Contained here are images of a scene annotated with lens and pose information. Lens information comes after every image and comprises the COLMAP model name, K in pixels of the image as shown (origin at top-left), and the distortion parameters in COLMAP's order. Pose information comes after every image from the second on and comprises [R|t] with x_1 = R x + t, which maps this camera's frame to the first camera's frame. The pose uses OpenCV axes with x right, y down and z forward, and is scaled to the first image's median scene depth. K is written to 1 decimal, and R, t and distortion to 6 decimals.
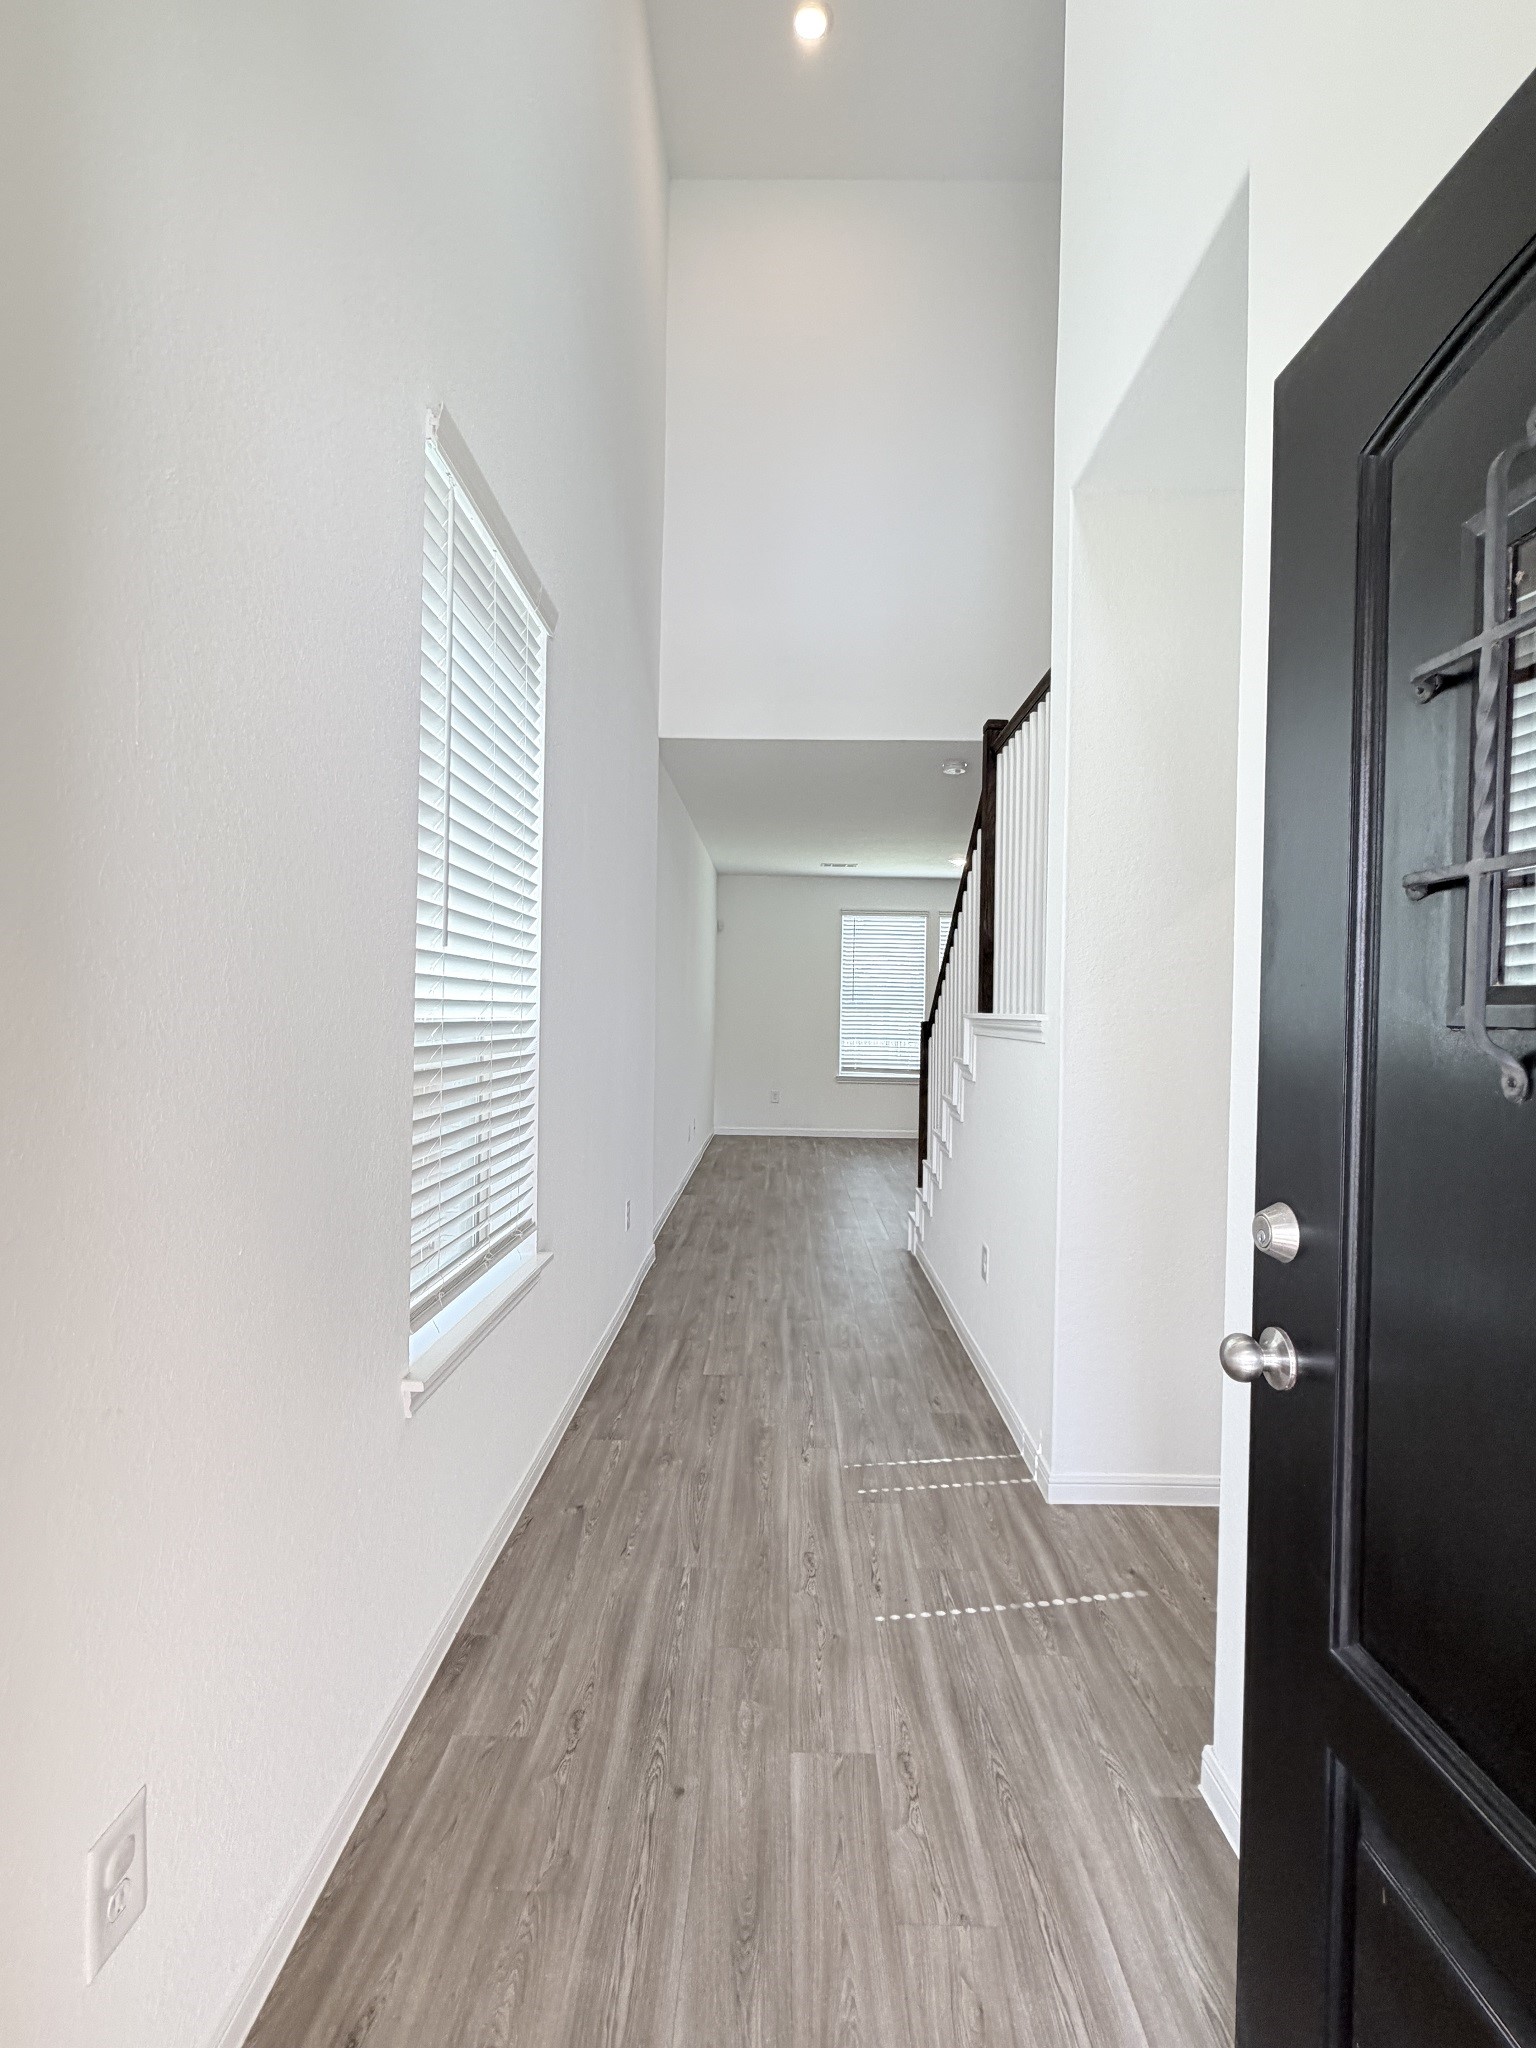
lens RADIAL K [[981.5, 0, 768.0], [0, 981.5, 1024.0], [0, 0, 1]] dist [0.002091, 0.000545]
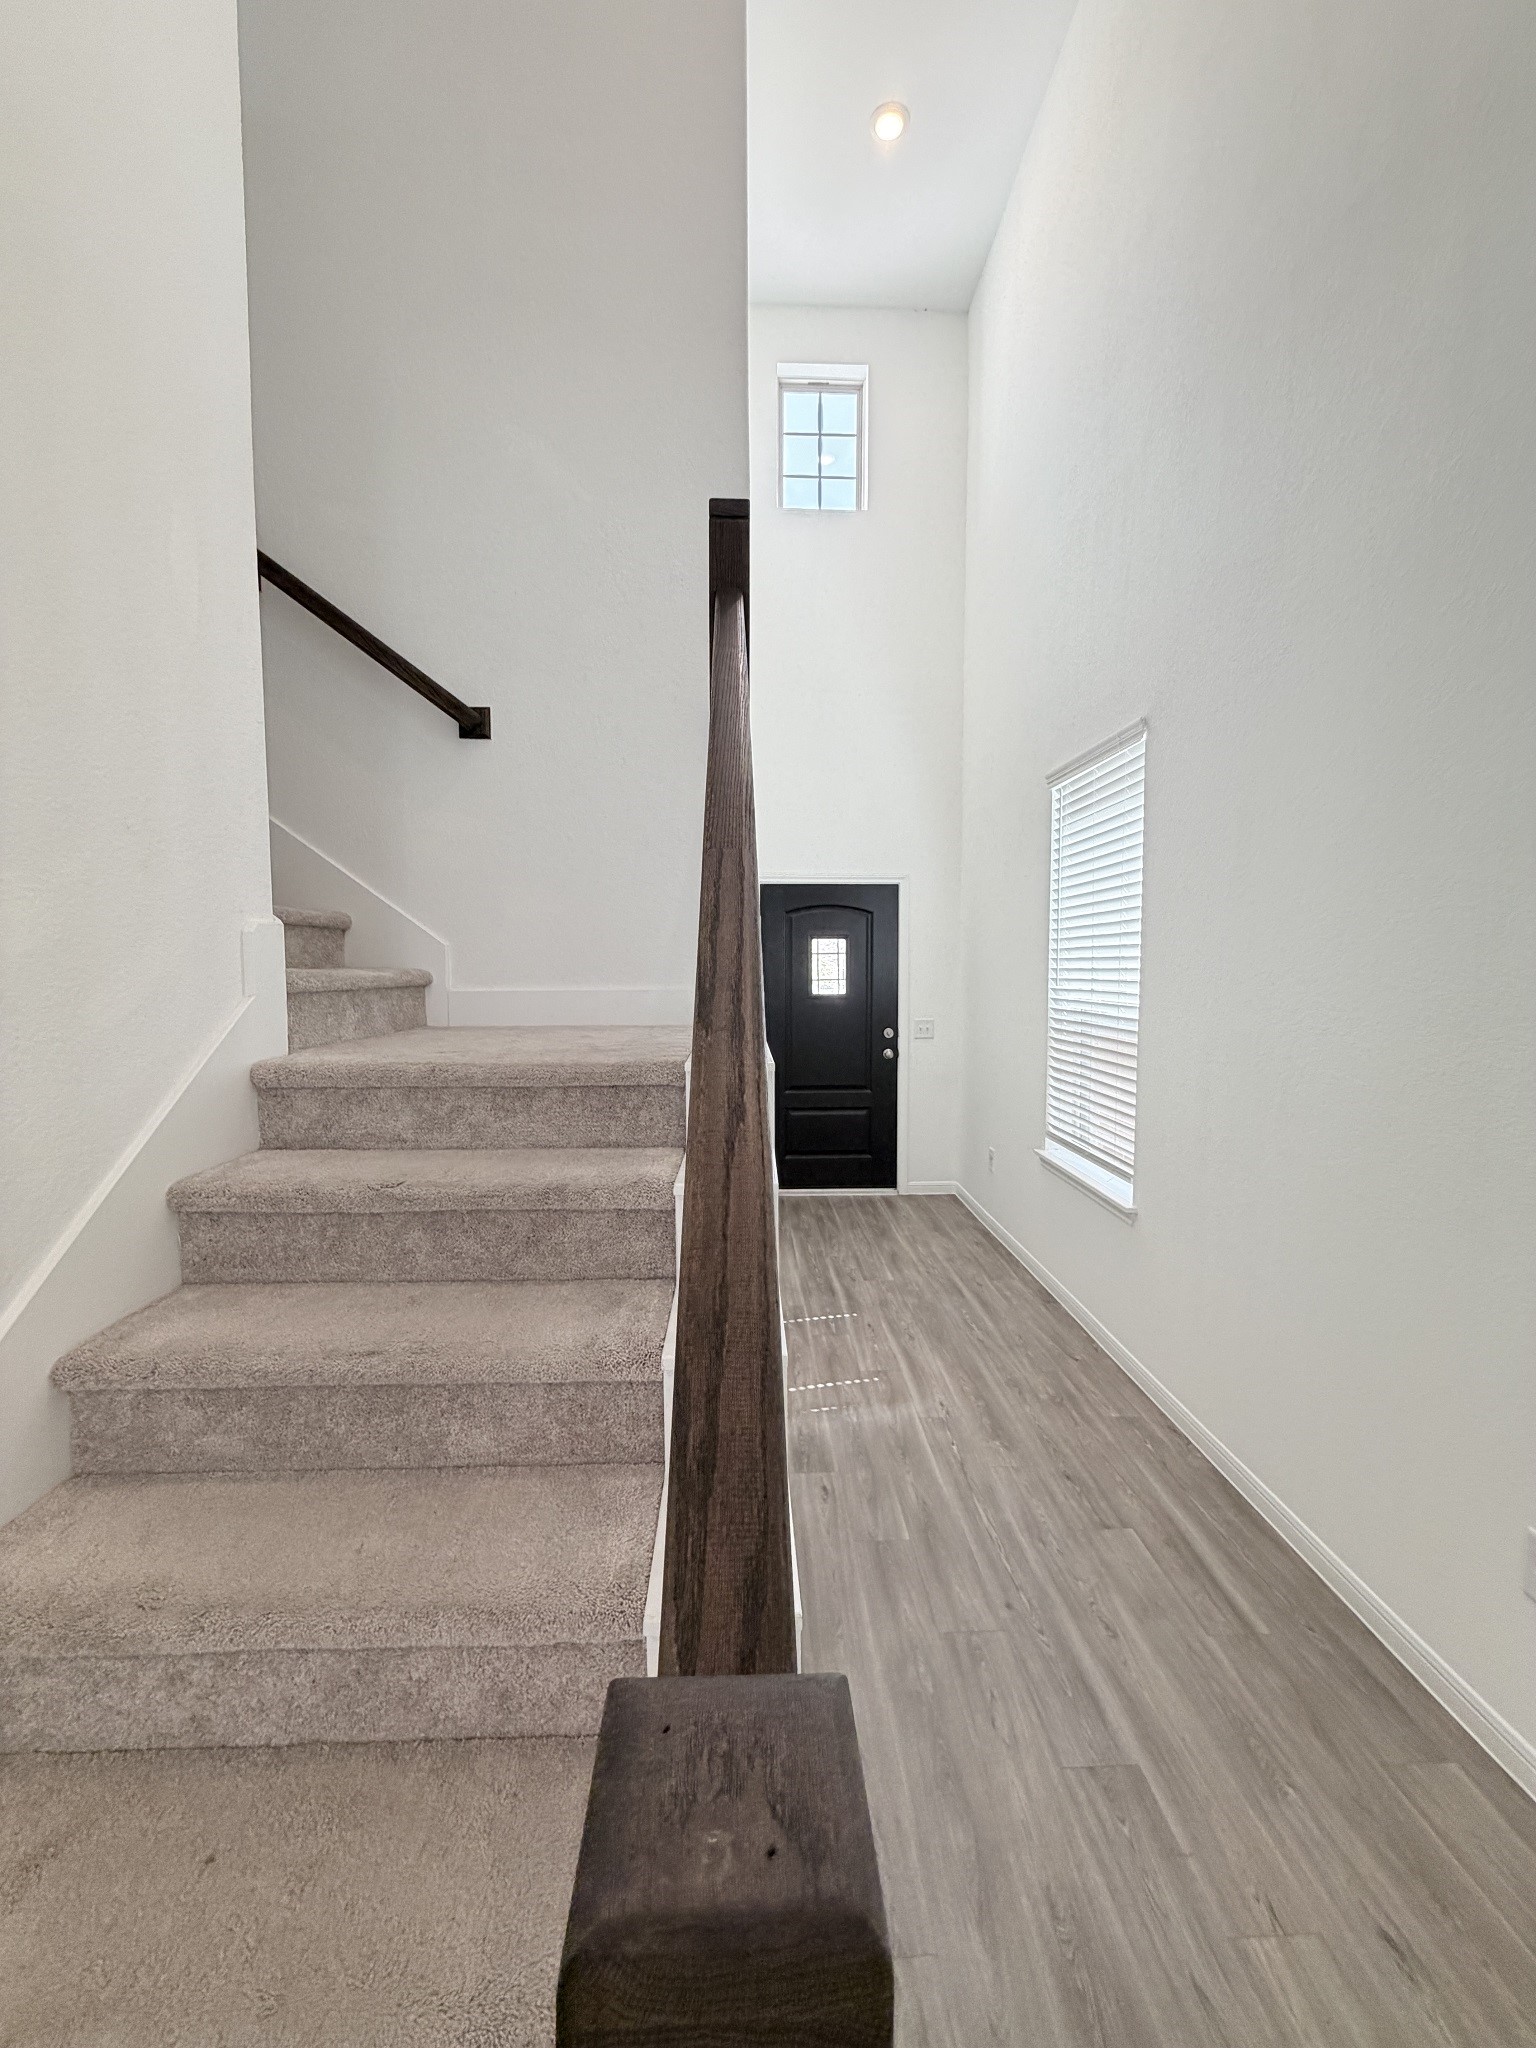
lens RADIAL K [[828.7, 0, 768.0], [0, 828.7, 1024.0], [0, 0, 1]] dist [0.000744, 0.000385]
pose [[-0.998361, -0.015217, -0.055166, 0.320666], [-0.019616, 0.996594, 0.080095, -0.091961], [0.053760, 0.081046, -0.995259, 2.018209]]
